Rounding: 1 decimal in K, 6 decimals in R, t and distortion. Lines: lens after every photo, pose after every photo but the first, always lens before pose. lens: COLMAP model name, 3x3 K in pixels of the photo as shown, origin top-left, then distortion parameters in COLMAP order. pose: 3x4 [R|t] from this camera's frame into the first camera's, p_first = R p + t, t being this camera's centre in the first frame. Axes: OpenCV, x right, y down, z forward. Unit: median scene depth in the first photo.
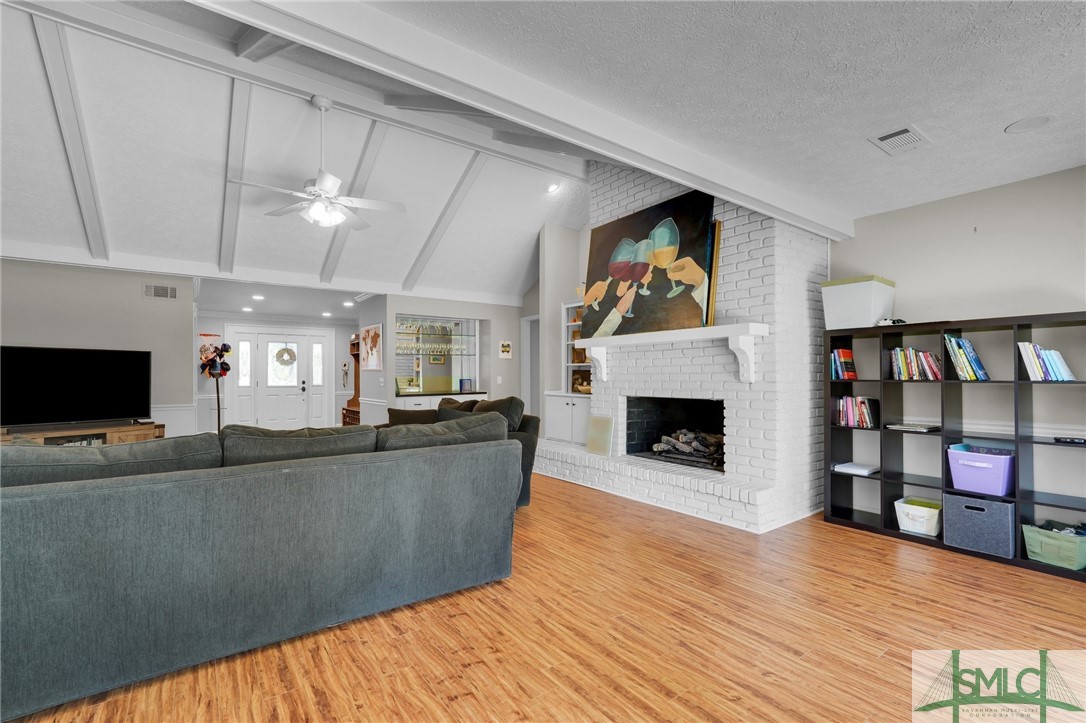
lens RADIAL K [[481.1, 0, 546.8], [0, 481.1, 370.8], [0, 0, 1]] dist [-0.010936, 0.002679]
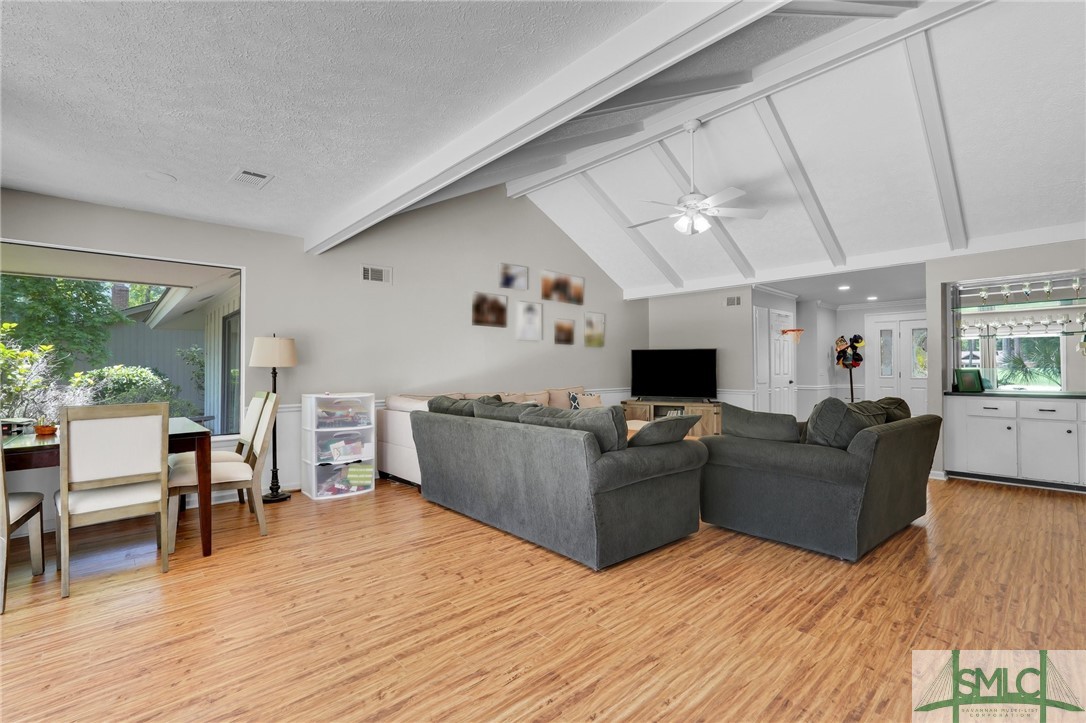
lens RADIAL K [[481.1, 0, 547.4], [0, 481.1, 363.0], [0, 0, 1]] dist [-0.010936, 0.002679]
pose [[0.112661, -0.008091, -0.993601, 0.903666], [0.013851, 0.999882, -0.006572, 0.003510], [0.993537, -0.013022, 0.112760, 0.785041]]
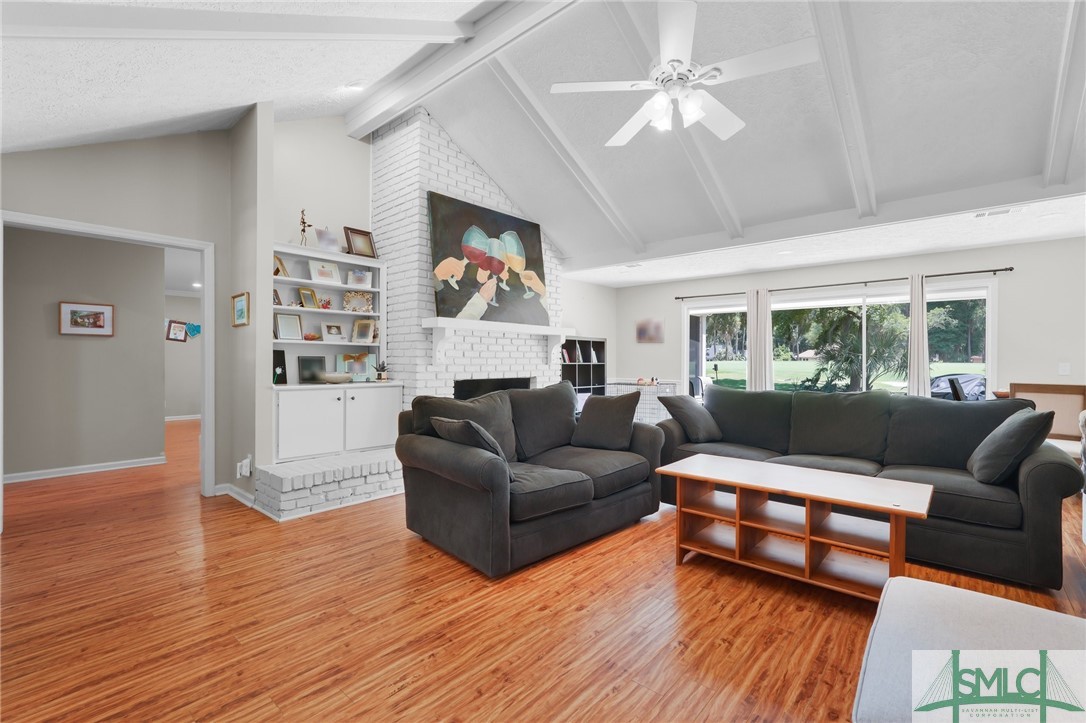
lens RADIAL K [[481.1, 0, 547.1], [0, 481.1, 362.6], [0, 0, 1]] dist [-0.010936, 0.002679]
pose [[-0.221873, -0.002945, 0.975071, -0.859561], [-0.013654, 0.999907, -0.000087, 0.014606], [-0.974980, -0.013333, -0.221892, 1.053775]]
